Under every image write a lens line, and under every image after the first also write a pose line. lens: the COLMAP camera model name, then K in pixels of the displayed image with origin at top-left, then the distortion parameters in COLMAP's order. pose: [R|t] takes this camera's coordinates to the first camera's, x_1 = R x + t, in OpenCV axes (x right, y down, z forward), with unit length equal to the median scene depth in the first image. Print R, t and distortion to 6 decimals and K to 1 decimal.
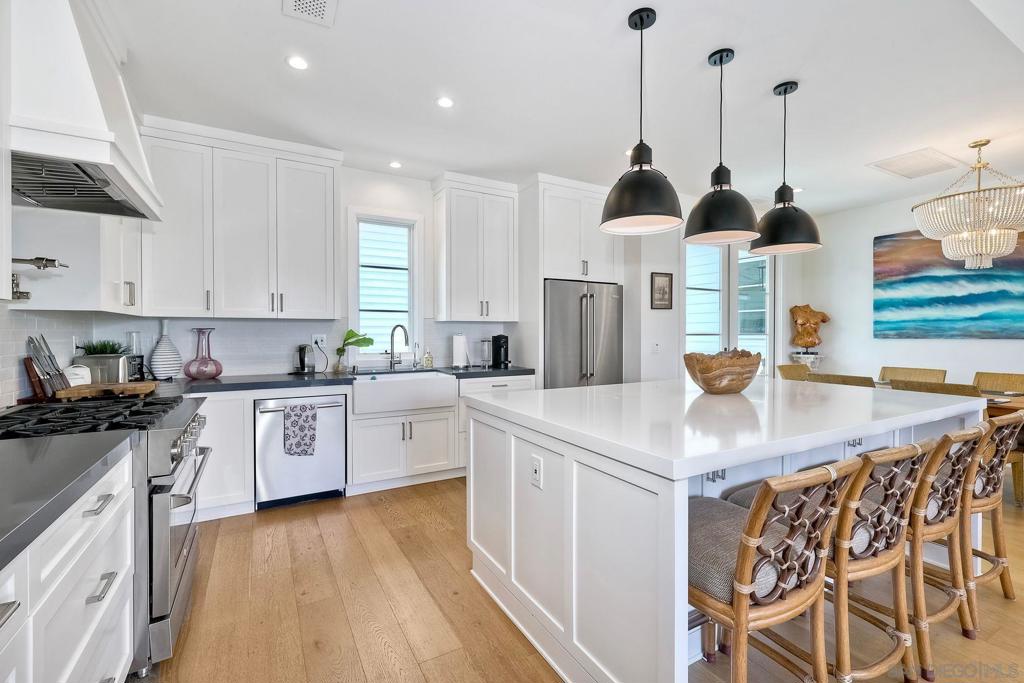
lens RADIAL K [[449.5, 0, 511.3], [0, 449.5, 337.1], [0, 0, 1]] dist [0.001496, -0.000010]
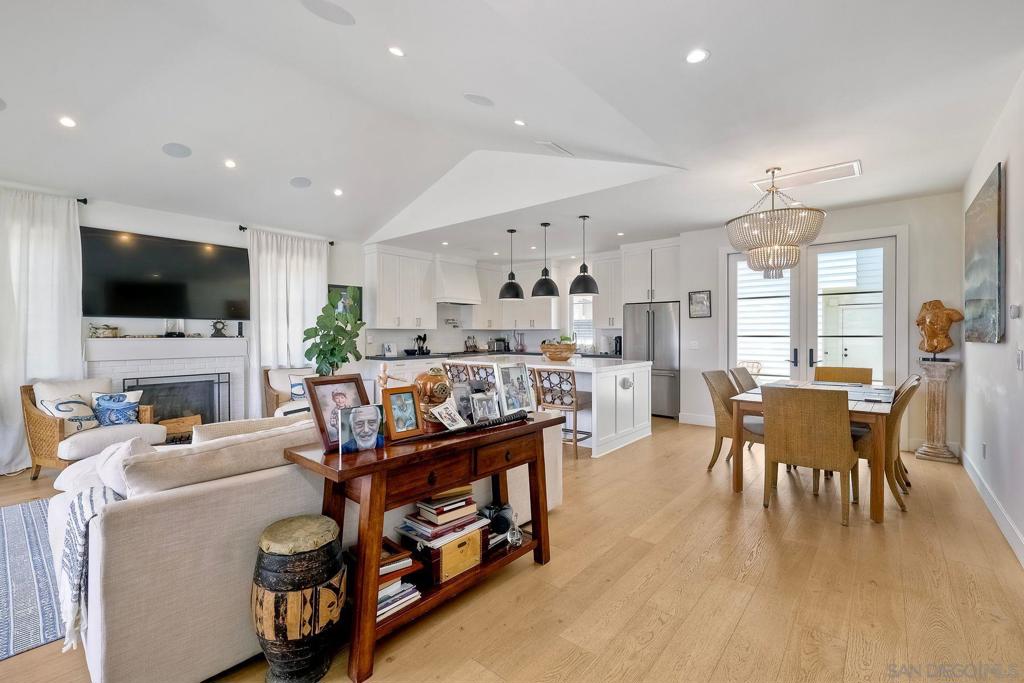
lens RADIAL K [[445.1, 0, 511.9], [0, 445.1, 336.7], [0, 0, 1]] dist [0.002810, 0.000293]
pose [[0.345102, 0.003011, -0.938560, 1.425596], [-0.011148, 0.999937, -0.000892, 0.003529], [0.938499, 0.010770, 0.345114, -0.008661]]
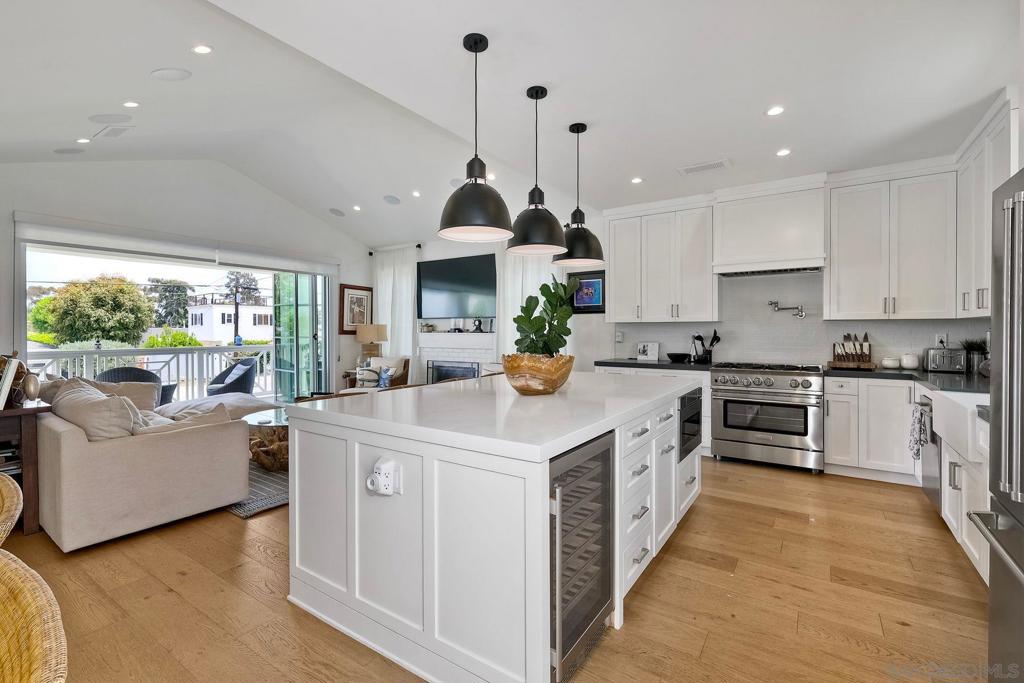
lens RADIAL K [[449.5, 0, 511.3], [0, 449.5, 337.1], [0, 0, 1]] dist [0.001496, -0.000010]
pose [[-0.895050, 0.008775, -0.445880, 0.545475], [-0.005614, 0.999505, 0.030940, -0.018333], [0.445931, 0.030197, -0.894558, 1.046243]]
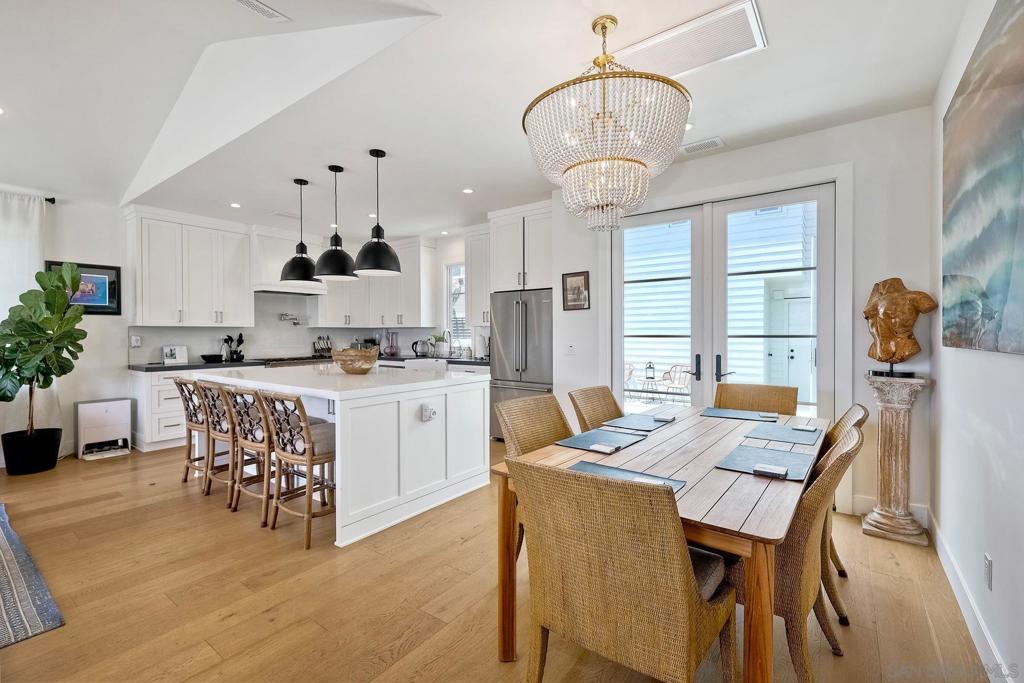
lens RADIAL K [[449.5, 0, 511.3], [0, 449.5, 337.1], [0, 0, 1]] dist [0.001496, -0.000010]
pose [[0.399561, 0.005154, -0.916692, 1.176446], [-0.009009, 0.999958, 0.001695, -0.003839], [0.916662, 0.007581, 0.399591, 0.489860]]
